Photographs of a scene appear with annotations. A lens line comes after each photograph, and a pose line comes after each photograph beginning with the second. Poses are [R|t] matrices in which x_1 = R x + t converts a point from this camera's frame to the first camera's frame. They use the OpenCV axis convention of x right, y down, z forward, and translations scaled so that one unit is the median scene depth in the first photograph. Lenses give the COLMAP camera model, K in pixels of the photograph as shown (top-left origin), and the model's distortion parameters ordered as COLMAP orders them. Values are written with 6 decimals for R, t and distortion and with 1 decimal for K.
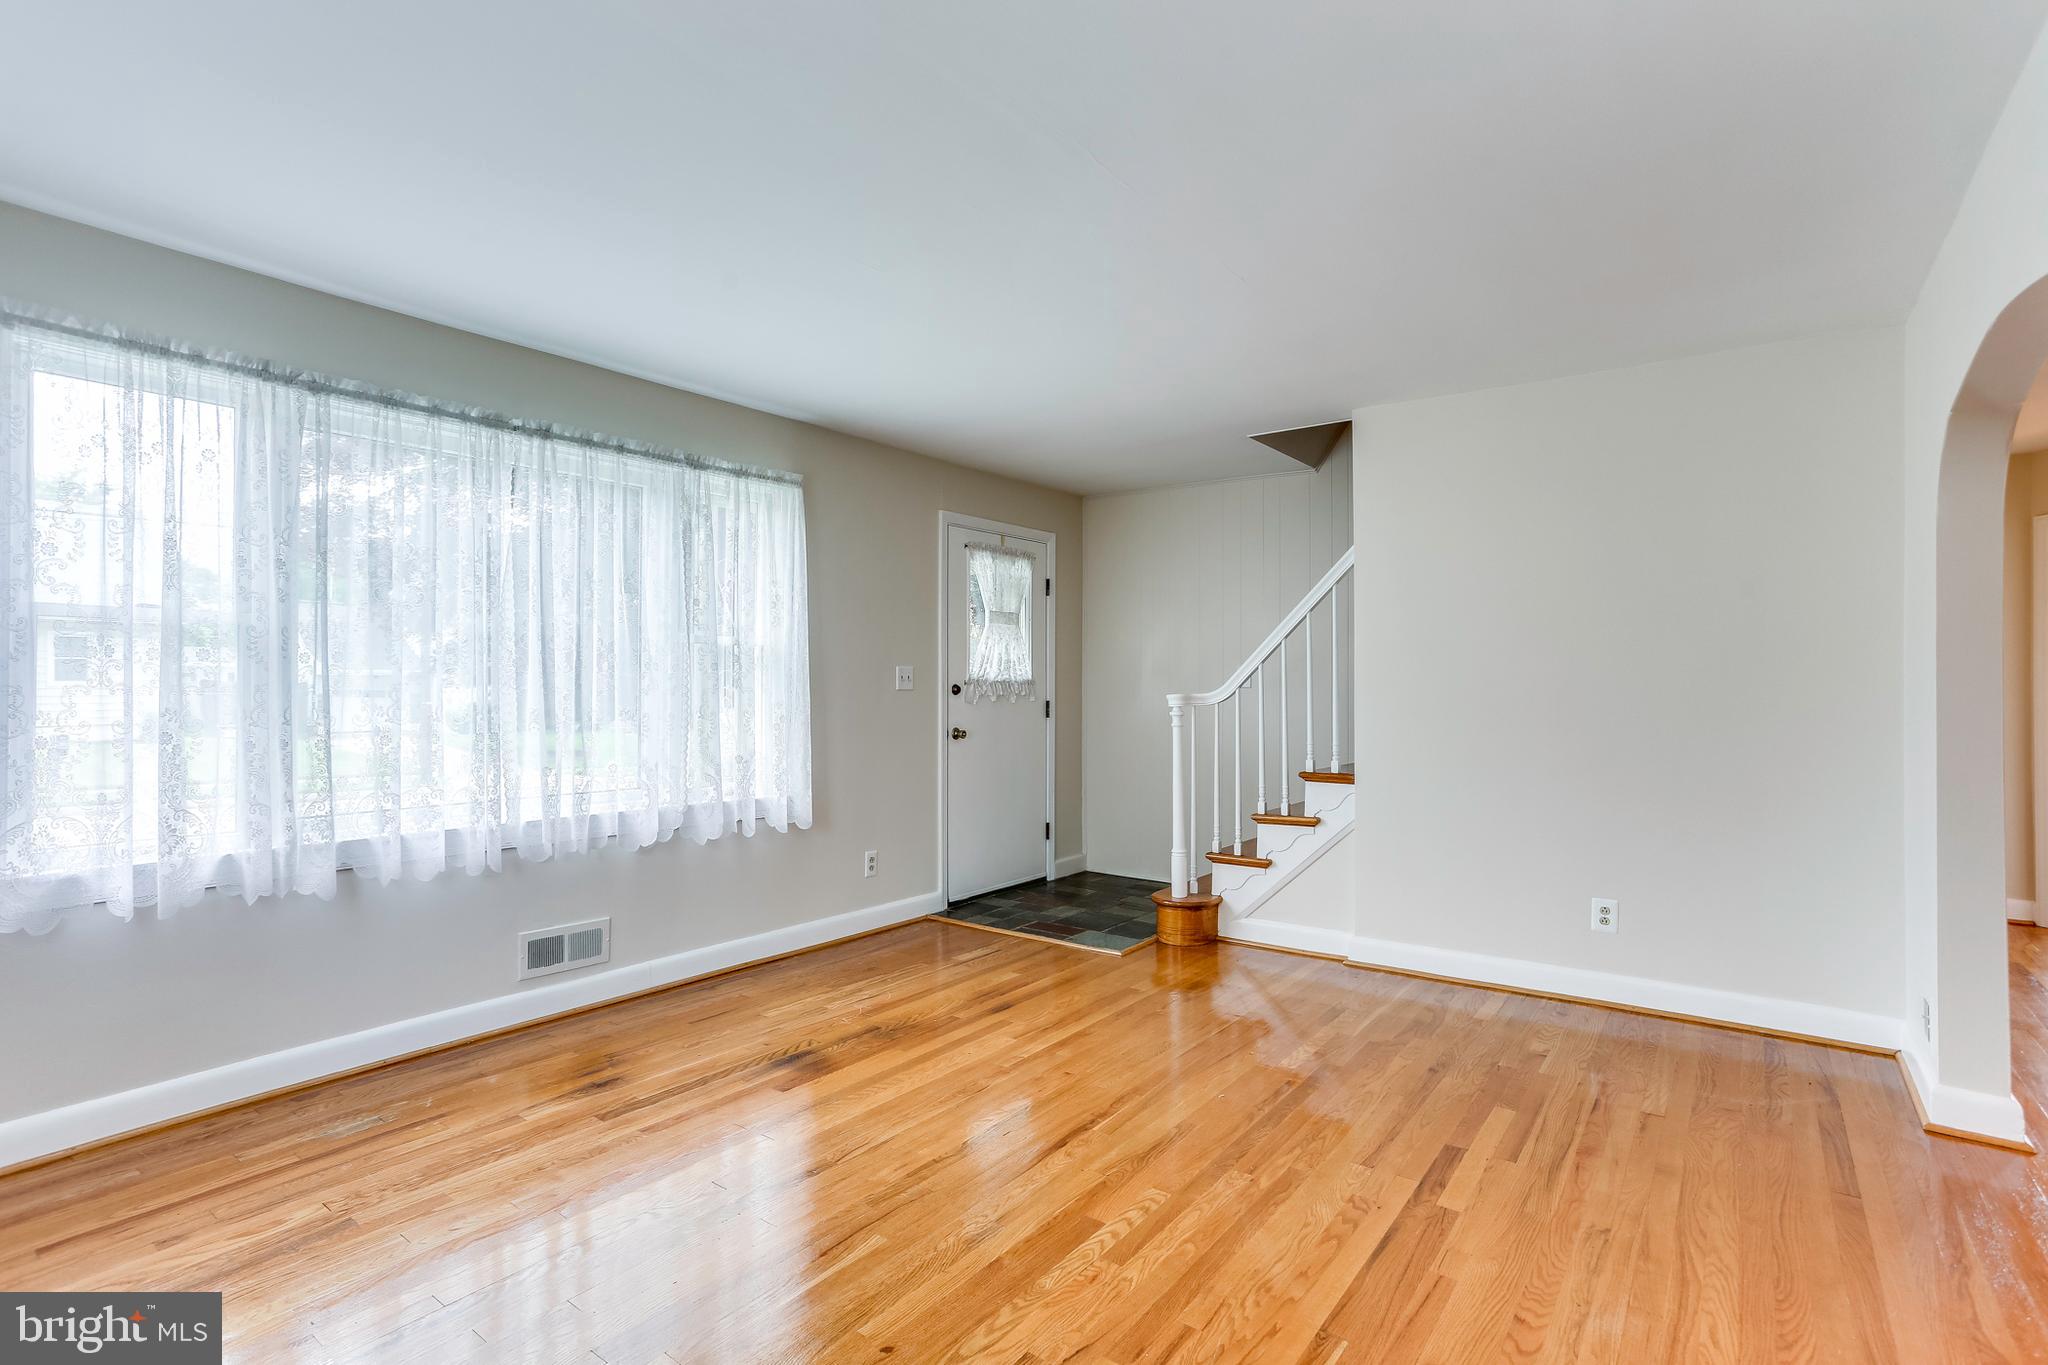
lens RADIAL K [[992.8, 0, 1024.1], [0, 992.8, 674.3], [0, 0, 1]] dist [-0.058169, 0.035232]
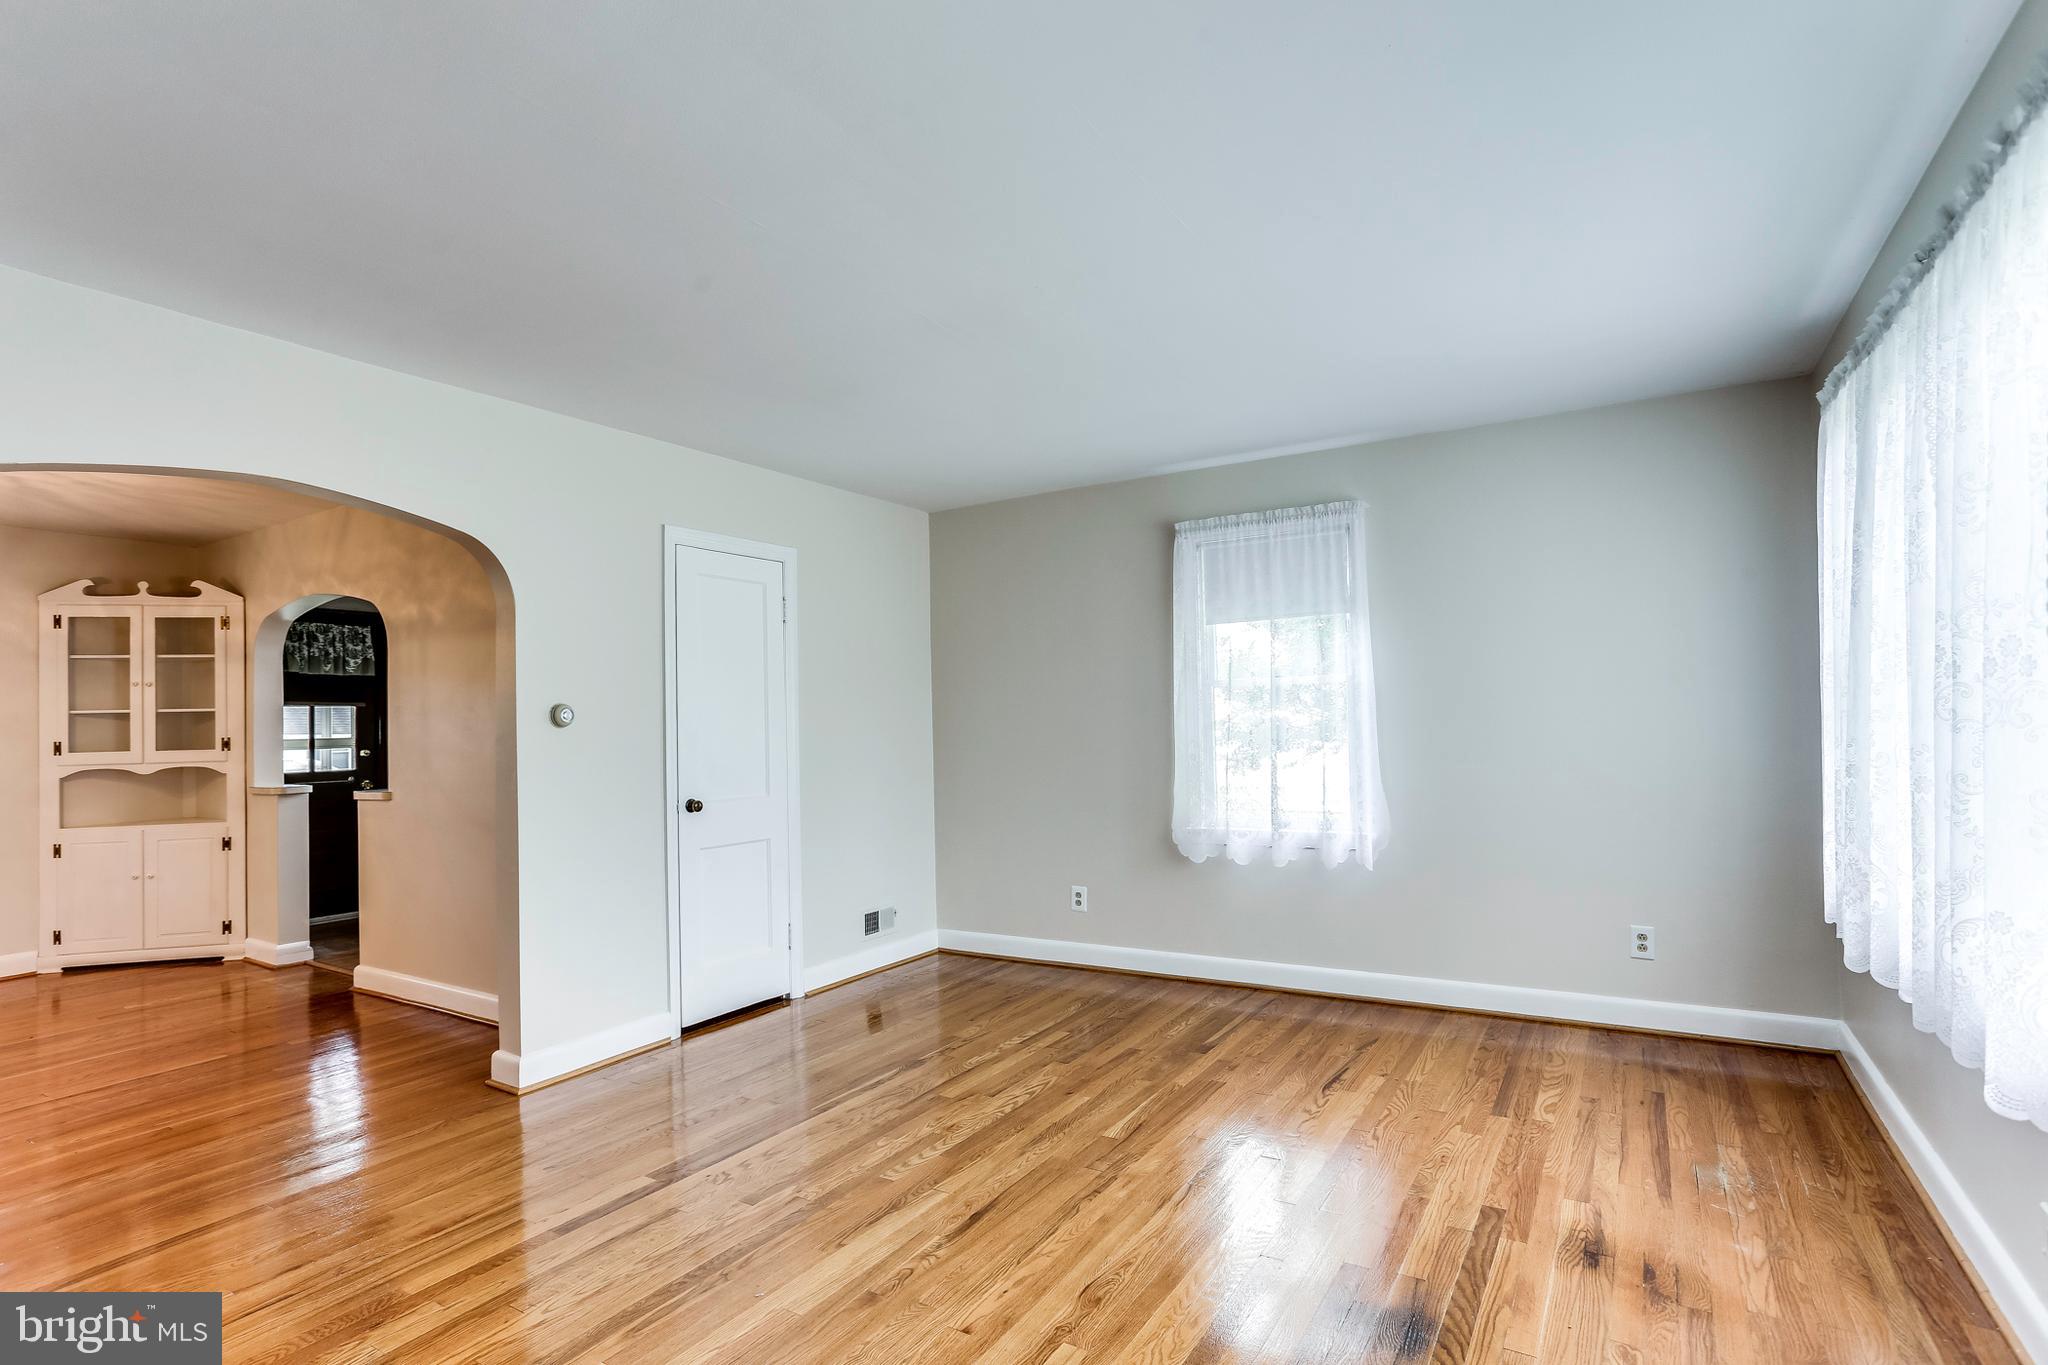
lens RADIAL K [[1007.2, 0, 1036.1], [0, 1007.2, 688.8], [0, 0, 1]] dist [-0.061852, 0.033101]
pose [[-0.995051, 0.021639, -0.096978, 0.045075], [0.026471, 0.998456, -0.048826, 0.012375], [0.095771, -0.051152, -0.994088, 1.476919]]
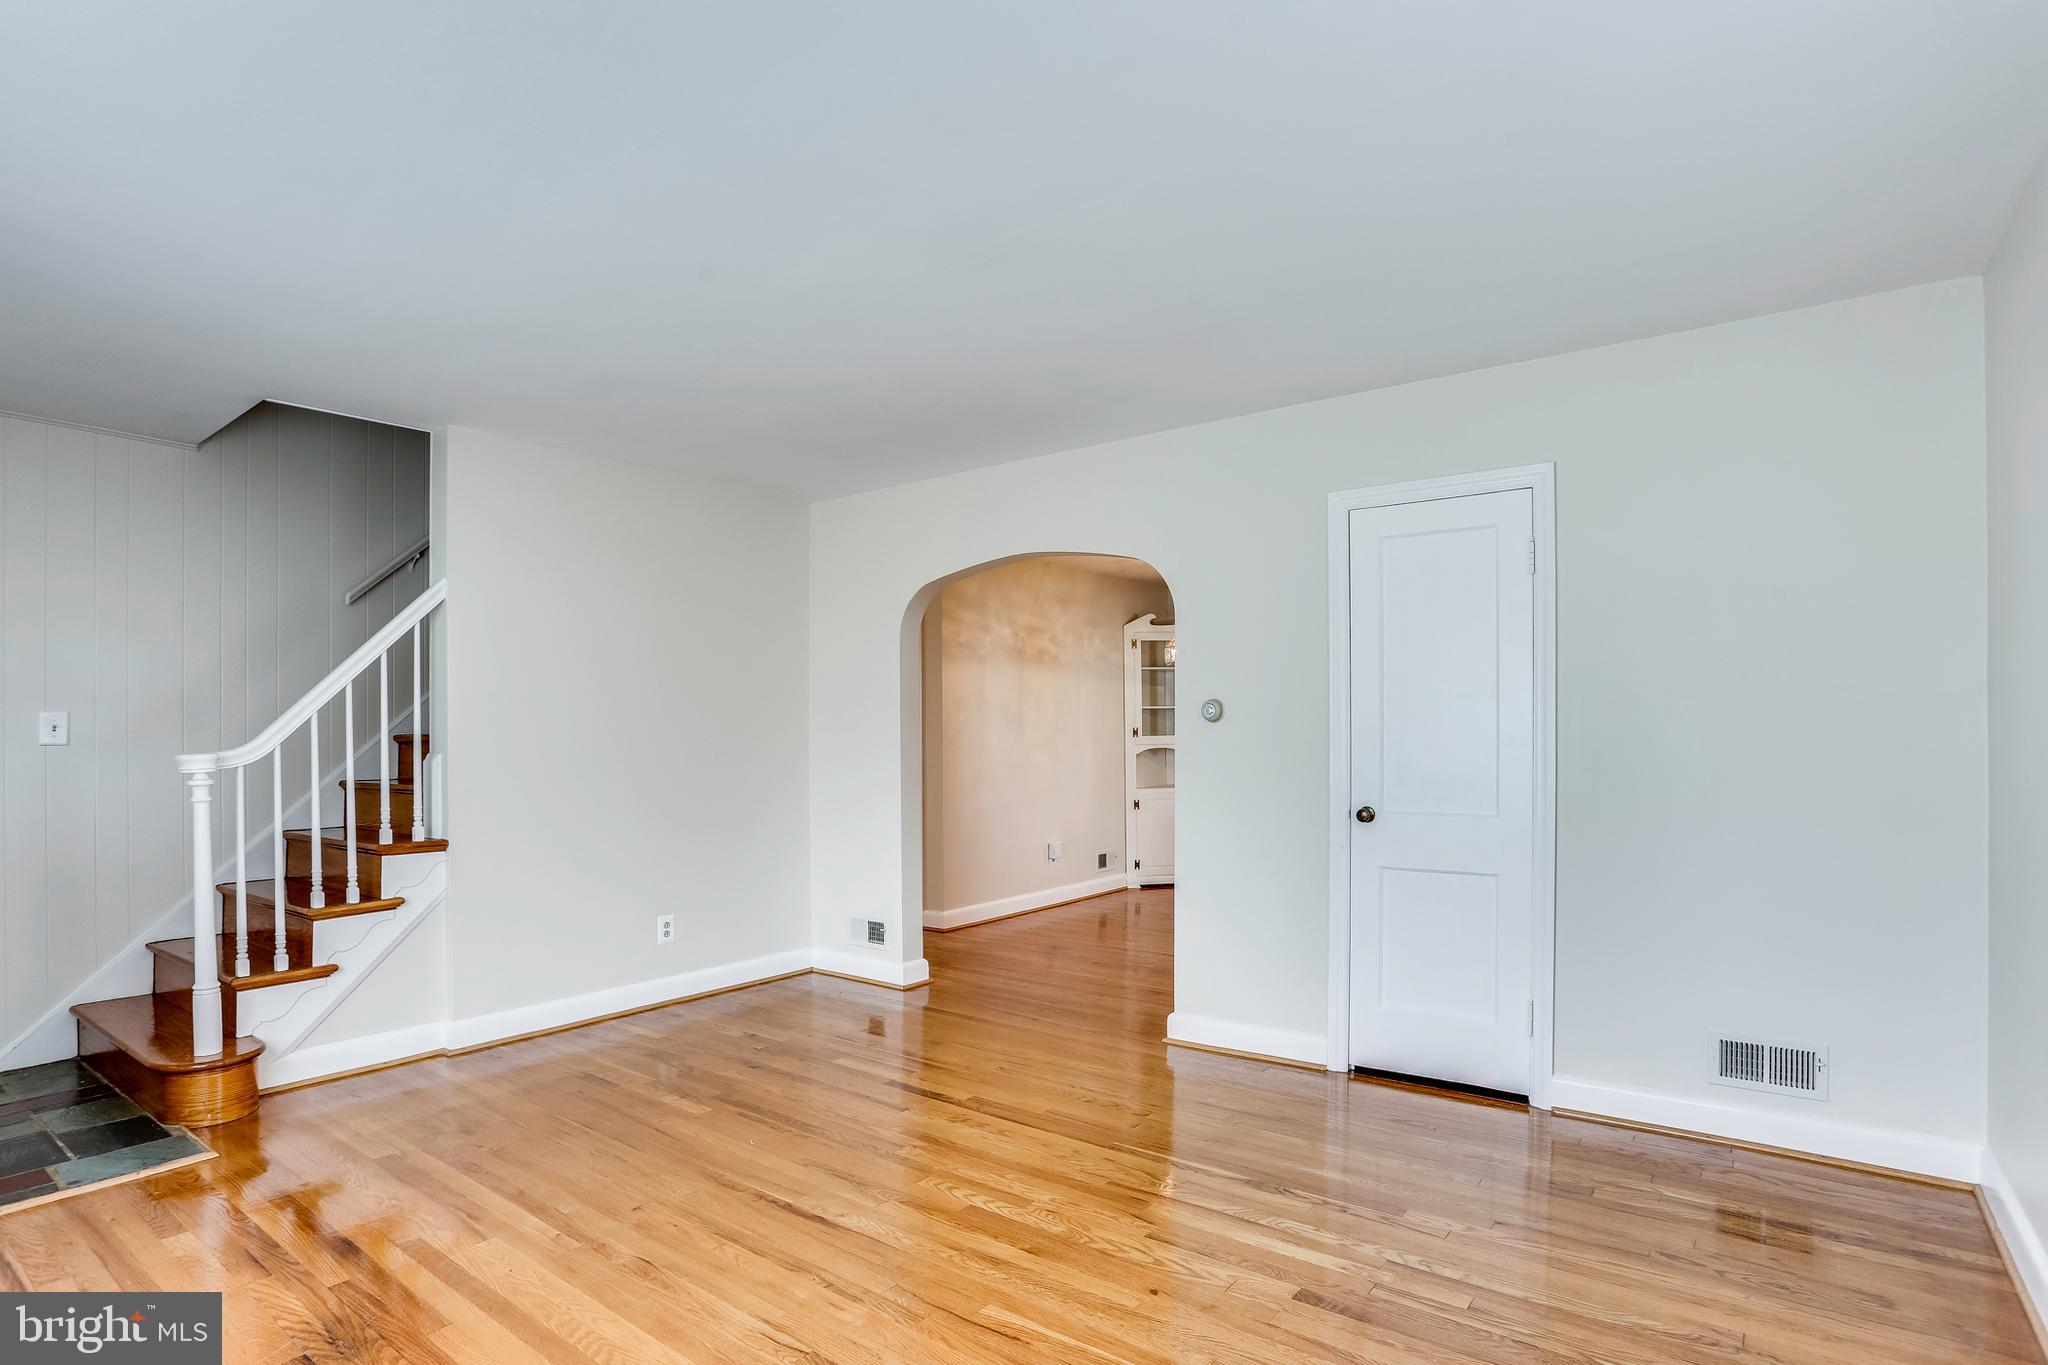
lens RADIAL K [[1049.2, 0, 1018.4], [0, 1049.2, 736.4], [0, 0, 1]] dist [-0.033059, 0.000709]
pose [[0.004140, -0.005004, 0.999979, -0.725218], [-0.007994, 0.999955, 0.005037, 0.000387], [-0.999959, -0.008015, 0.004100, 0.596351]]
